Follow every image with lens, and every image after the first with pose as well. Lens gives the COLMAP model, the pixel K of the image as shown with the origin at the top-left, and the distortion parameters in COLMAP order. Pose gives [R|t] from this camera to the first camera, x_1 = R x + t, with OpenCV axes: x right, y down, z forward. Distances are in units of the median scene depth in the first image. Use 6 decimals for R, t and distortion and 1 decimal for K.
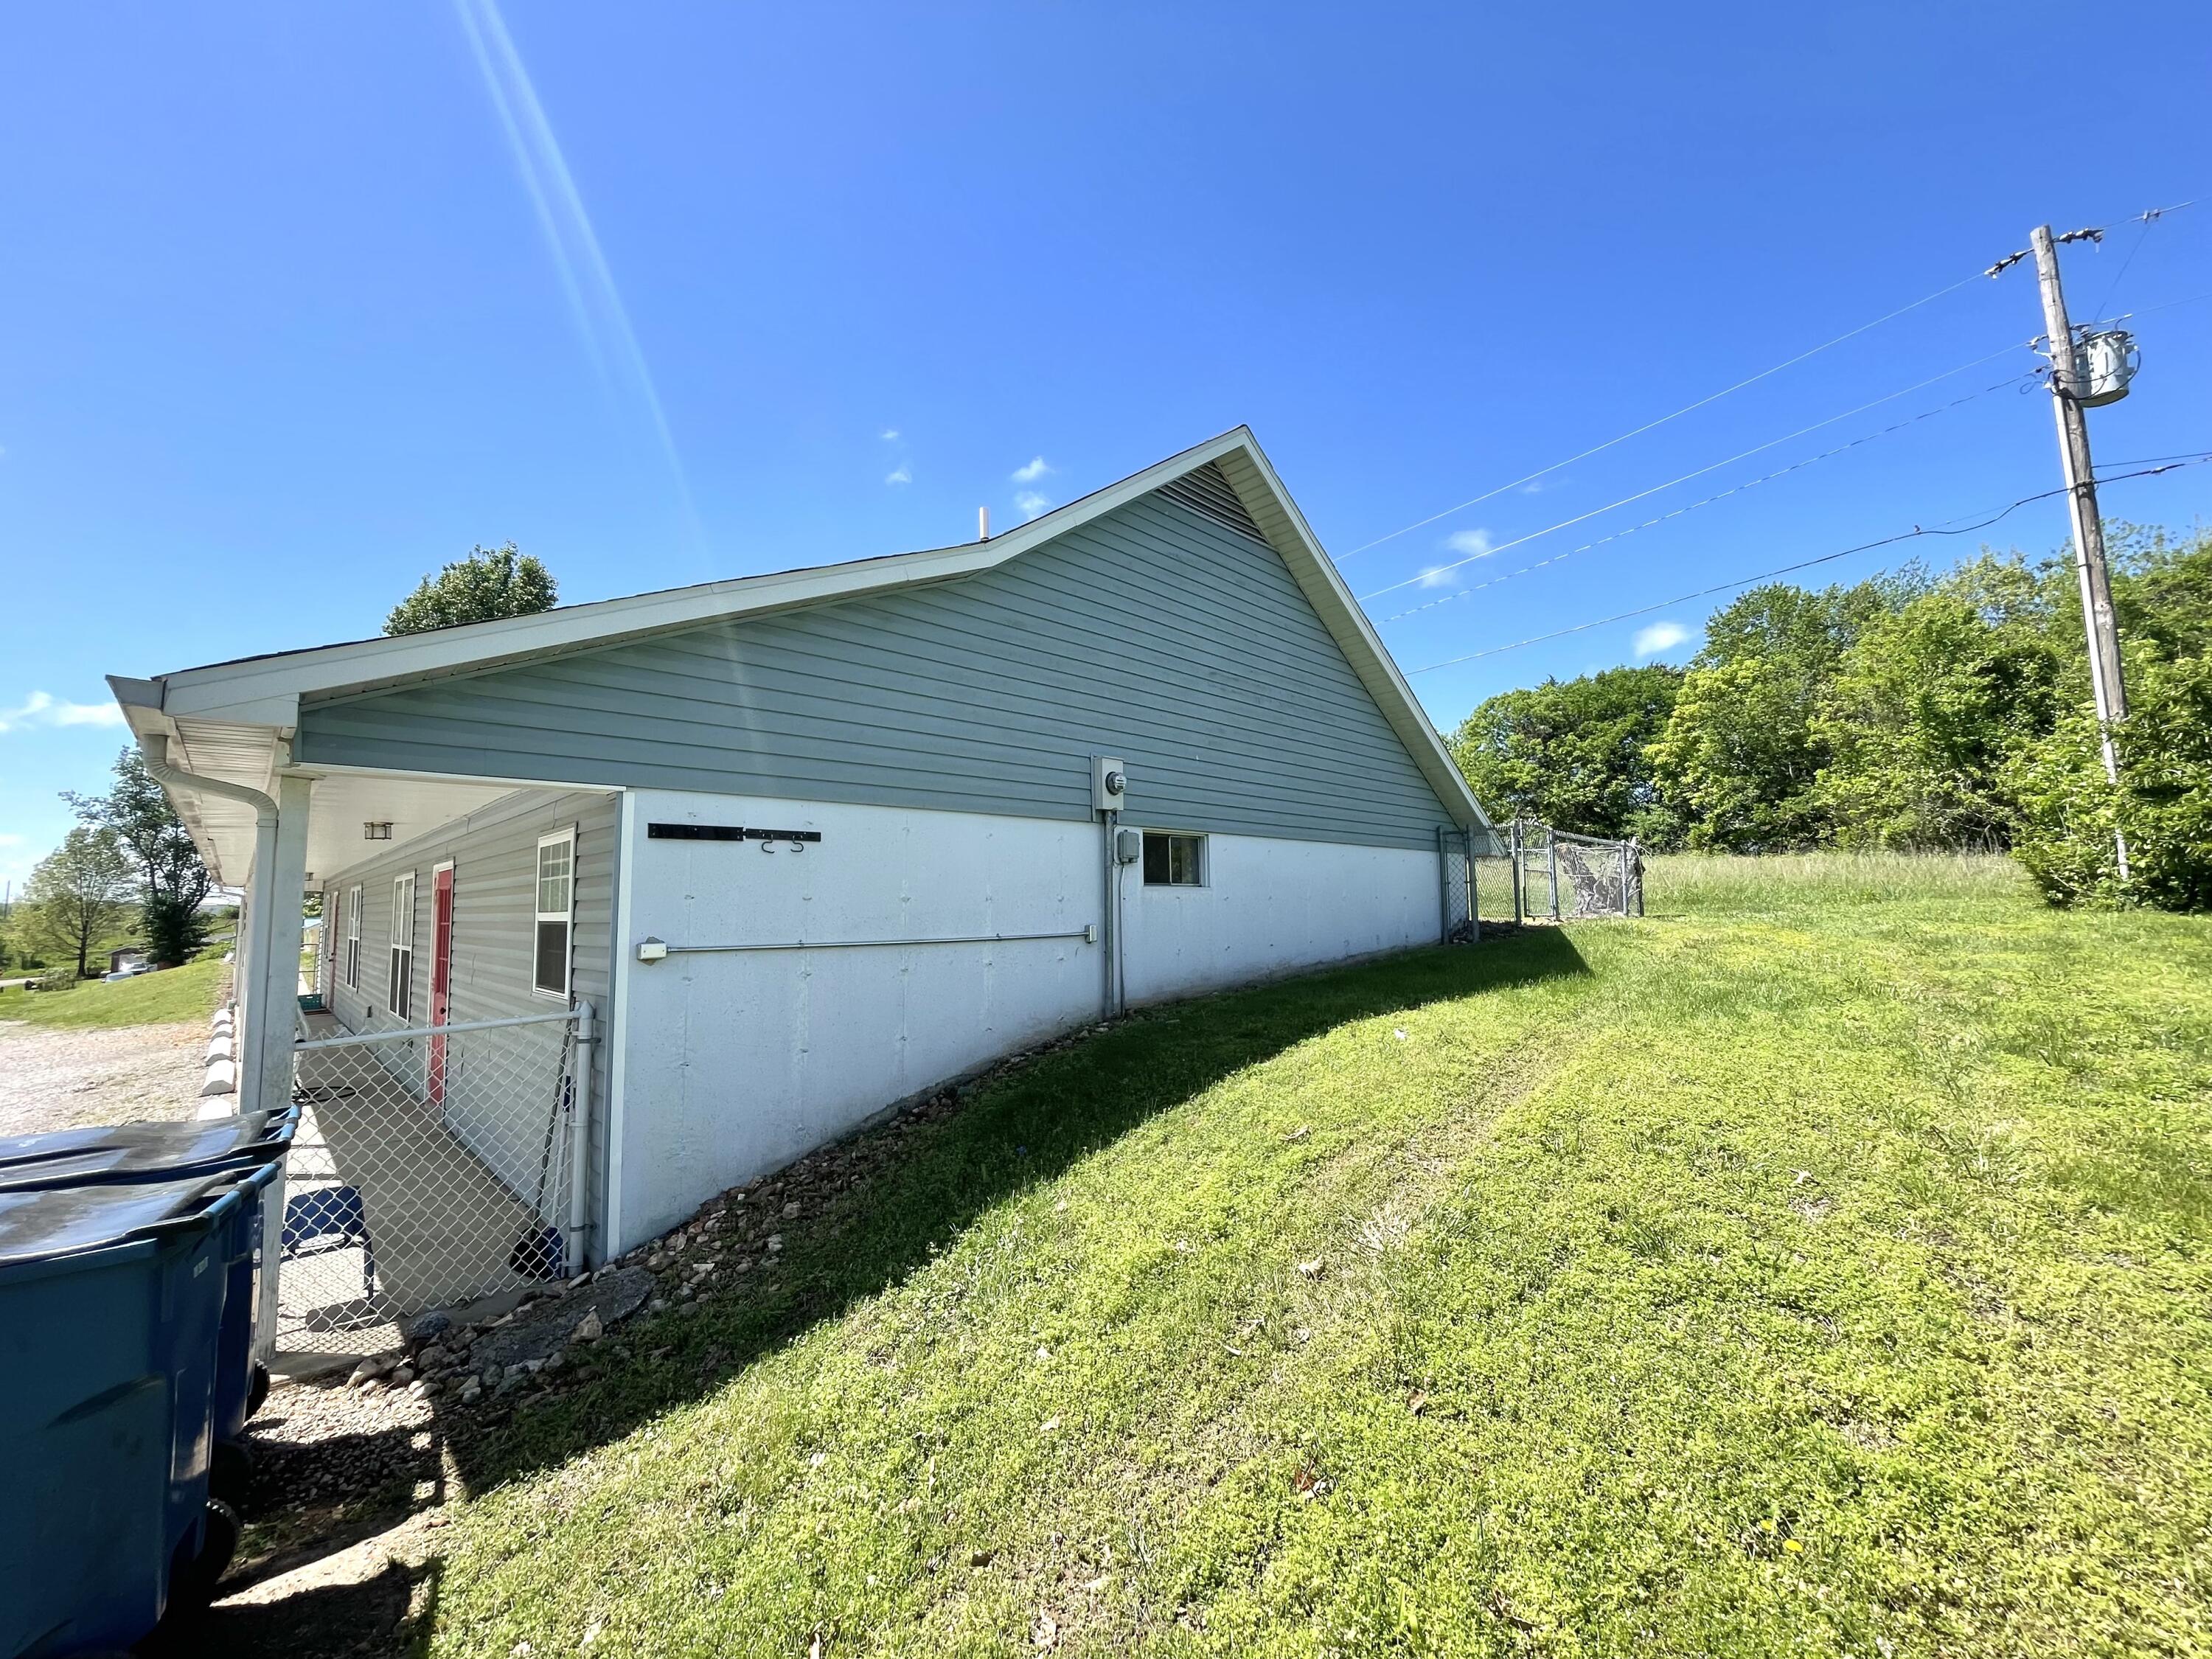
lens RADIAL K [[888.6, 0, 1110.5], [0, 888.6, 821.7], [0, 0, 1]] dist [-0.001107, -0.000004]
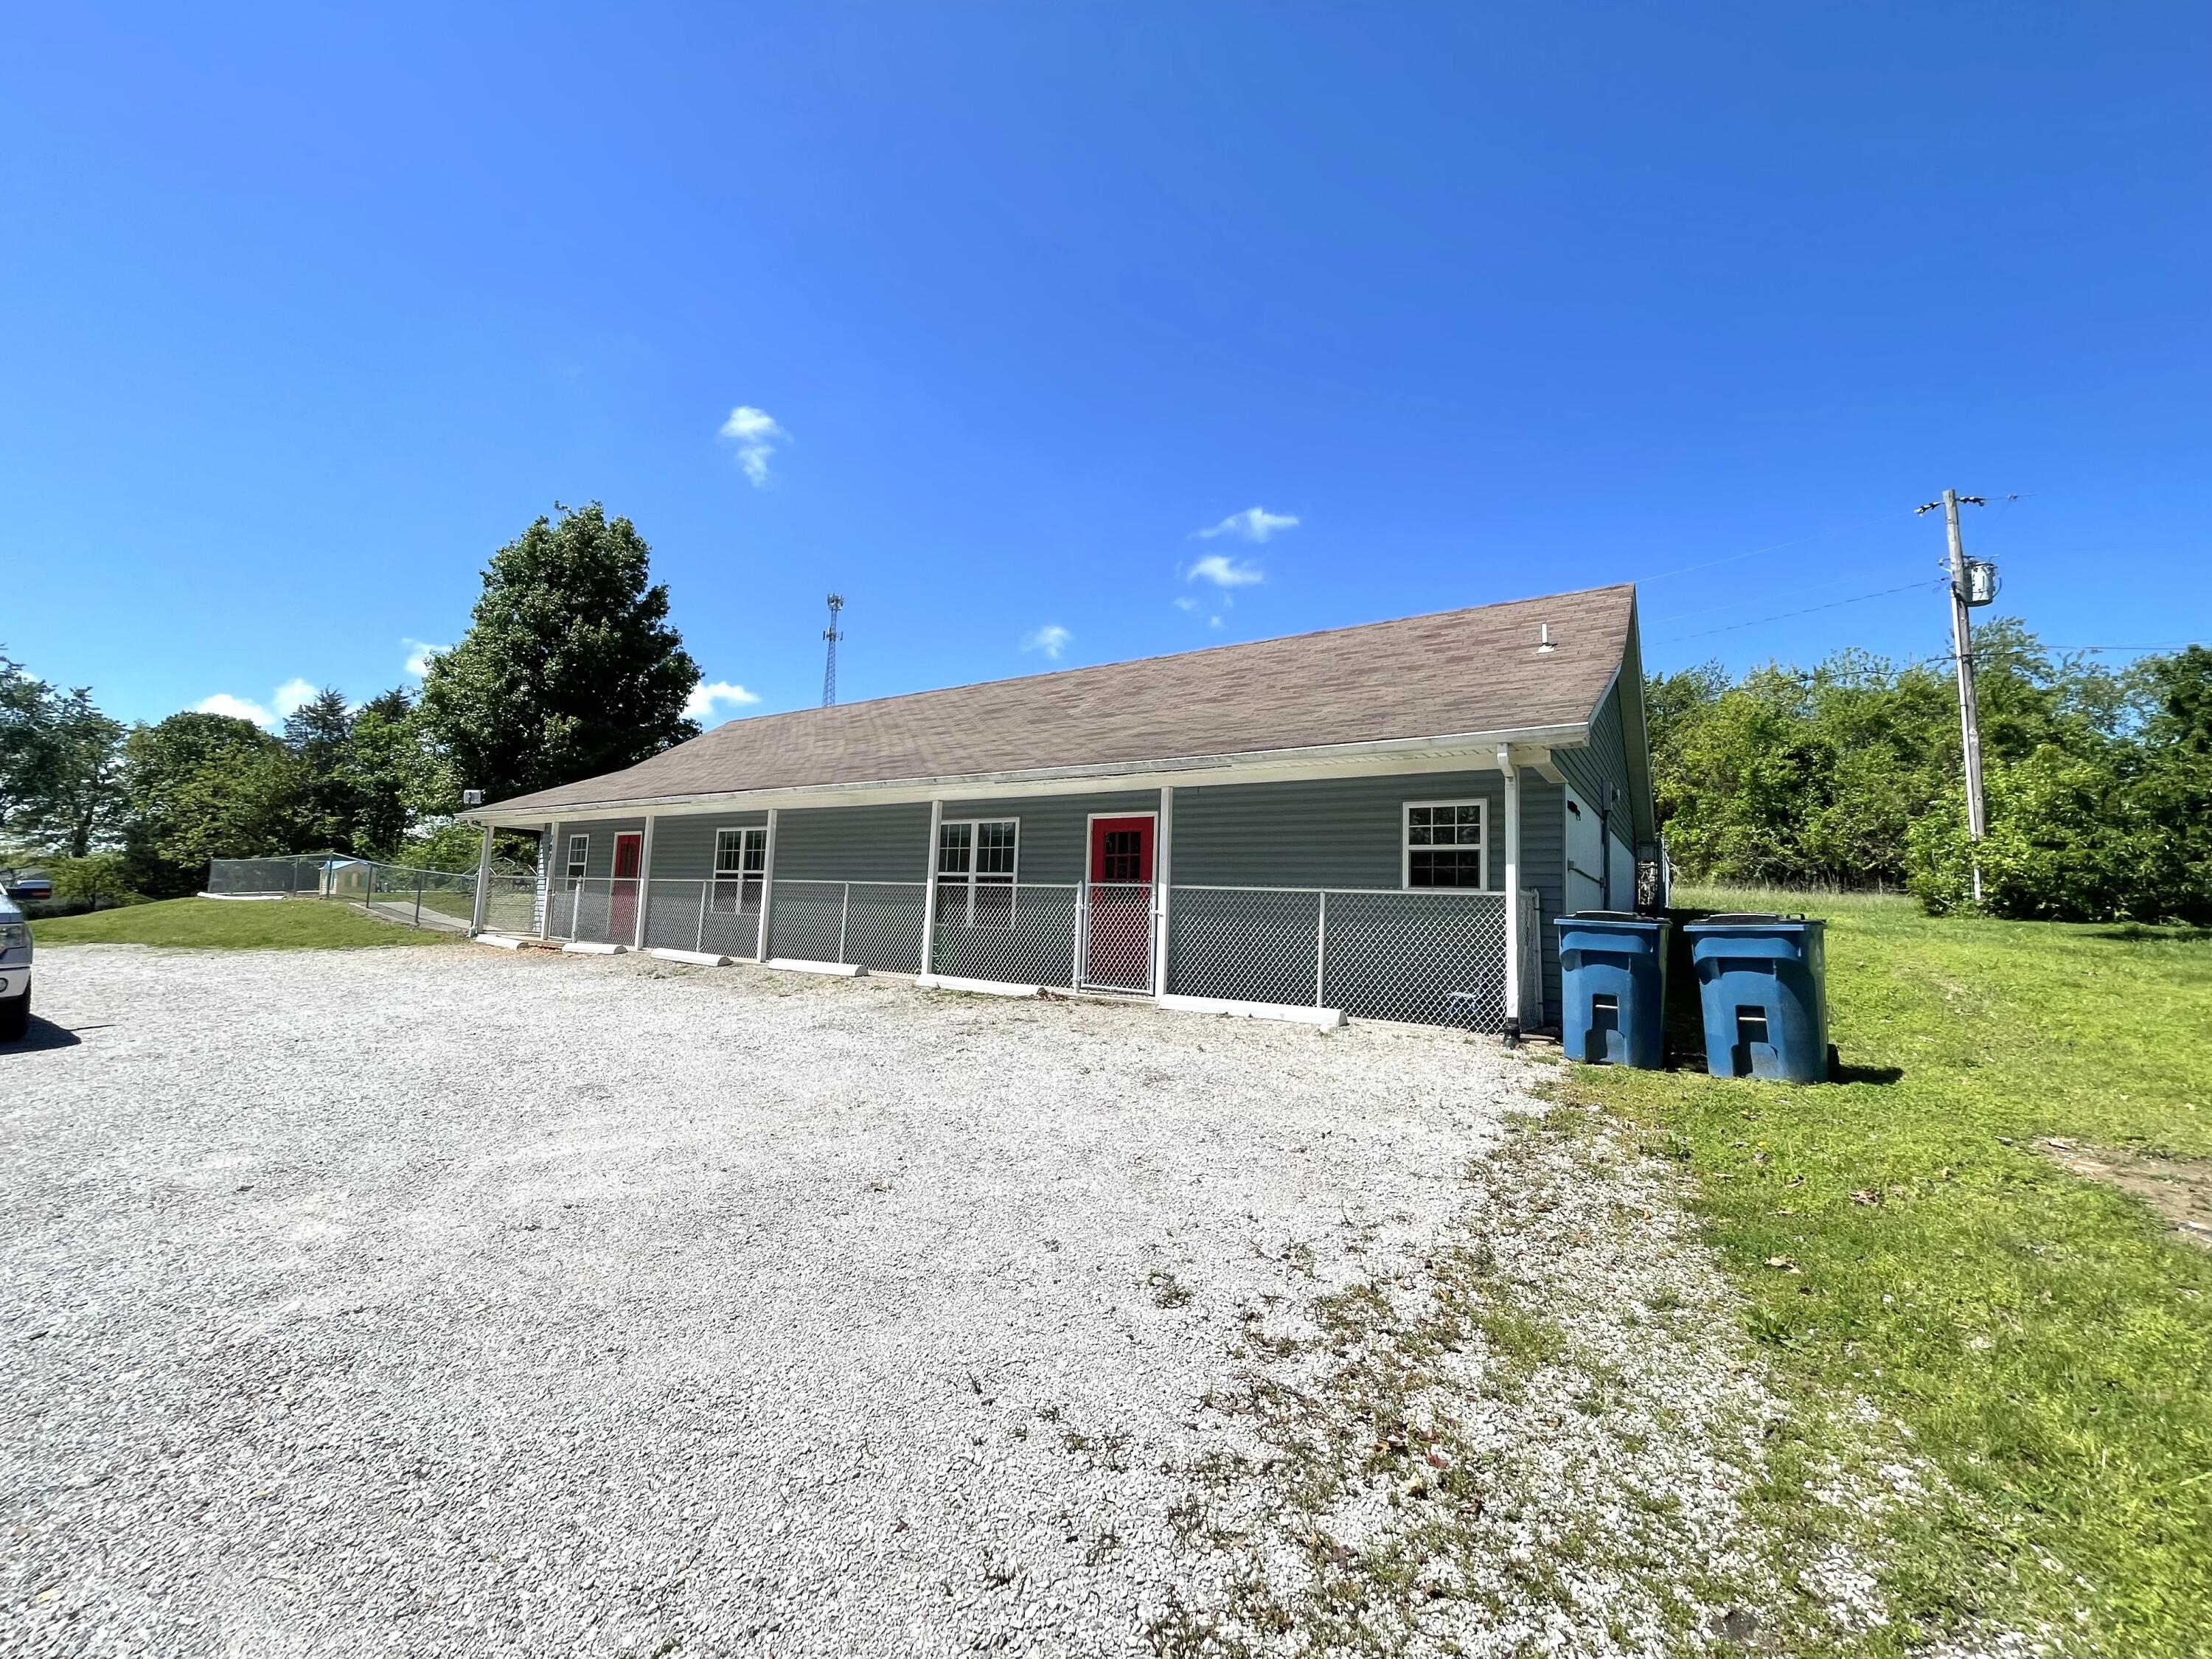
lens RADIAL K [[888.6, 0, 1059.7], [0, 888.6, 818.8], [0, 0, 1]] dist [-0.001107, -0.000004]
pose [[0.982063, 0.077042, 0.172098, -0.328498], [-0.075748, 0.997028, -0.014082, 0.027228], [-0.172671, 0.000794, 0.984979, -0.128819]]
